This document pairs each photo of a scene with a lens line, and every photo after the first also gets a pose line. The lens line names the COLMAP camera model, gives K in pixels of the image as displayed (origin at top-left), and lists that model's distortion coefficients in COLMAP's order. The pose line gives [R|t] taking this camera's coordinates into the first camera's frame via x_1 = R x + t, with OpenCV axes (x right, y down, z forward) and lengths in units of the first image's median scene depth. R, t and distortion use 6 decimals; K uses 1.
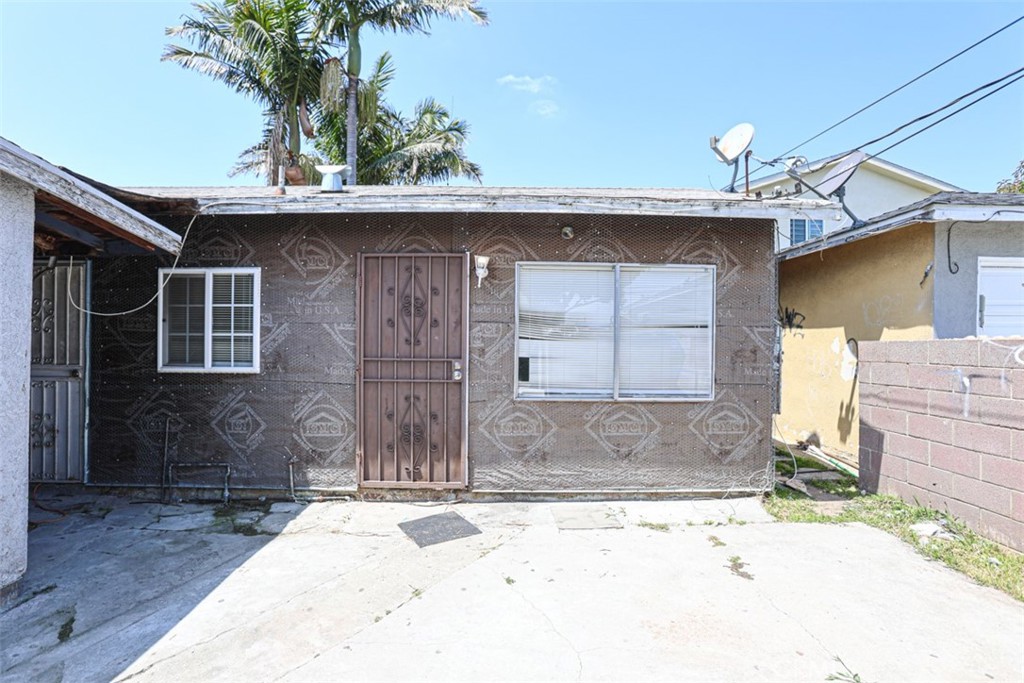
lens RADIAL K [[501.0, 0, 512.0], [0, 501.0, 341.5], [0, 0, 1]] dist [-0.065750, 0.037954]
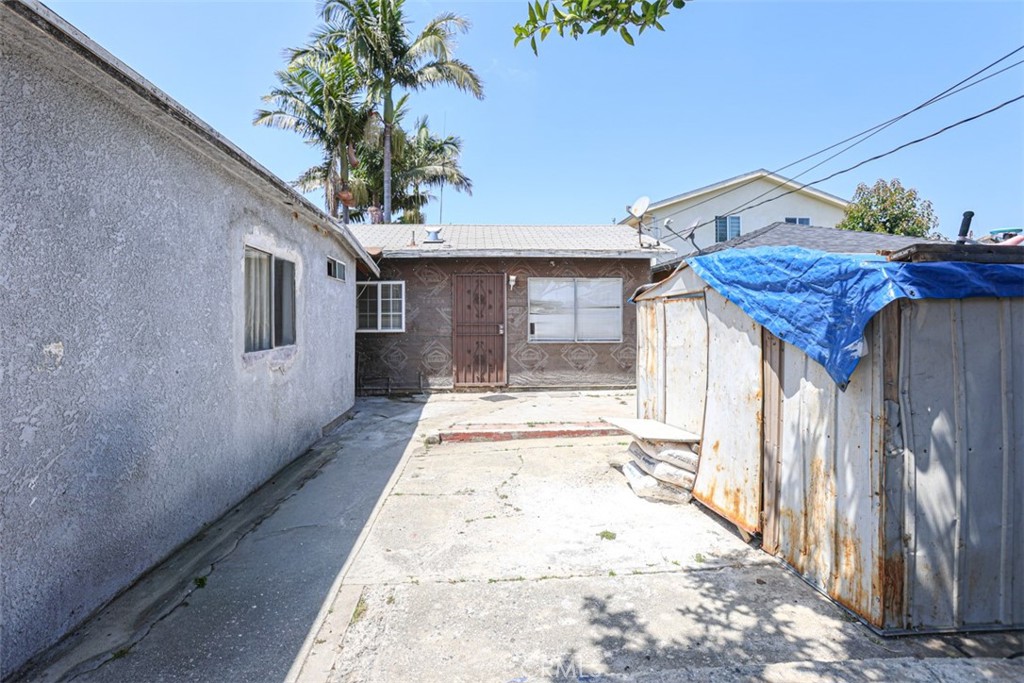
lens RADIAL K [[500.3, 0, 506.8], [0, 500.3, 318.9], [0, 0, 1]] dist [-0.078925, 0.038590]
pose [[0.999088, -0.011698, 0.041061, -0.170768], [0.011750, 0.999930, -0.001015, 0.016199], [-0.041046, 0.001497, 0.999156, -1.106631]]
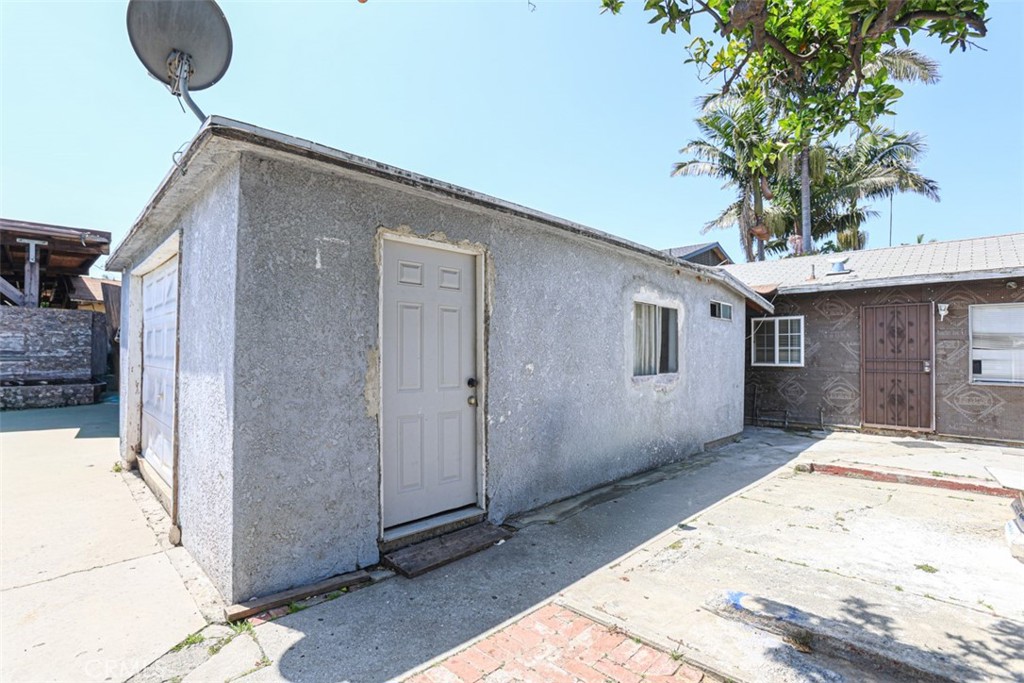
lens RADIAL K [[495.0, 0, 482.6], [0, 495.0, 343.8], [0, 0, 1]] dist [-0.075909, 0.025314]
pose [[0.671940, -0.015524, -0.740443, 0.076203], [-0.001881, 0.999741, -0.022668, 0.016463], [0.740604, 0.016625, 0.671737, -1.354415]]
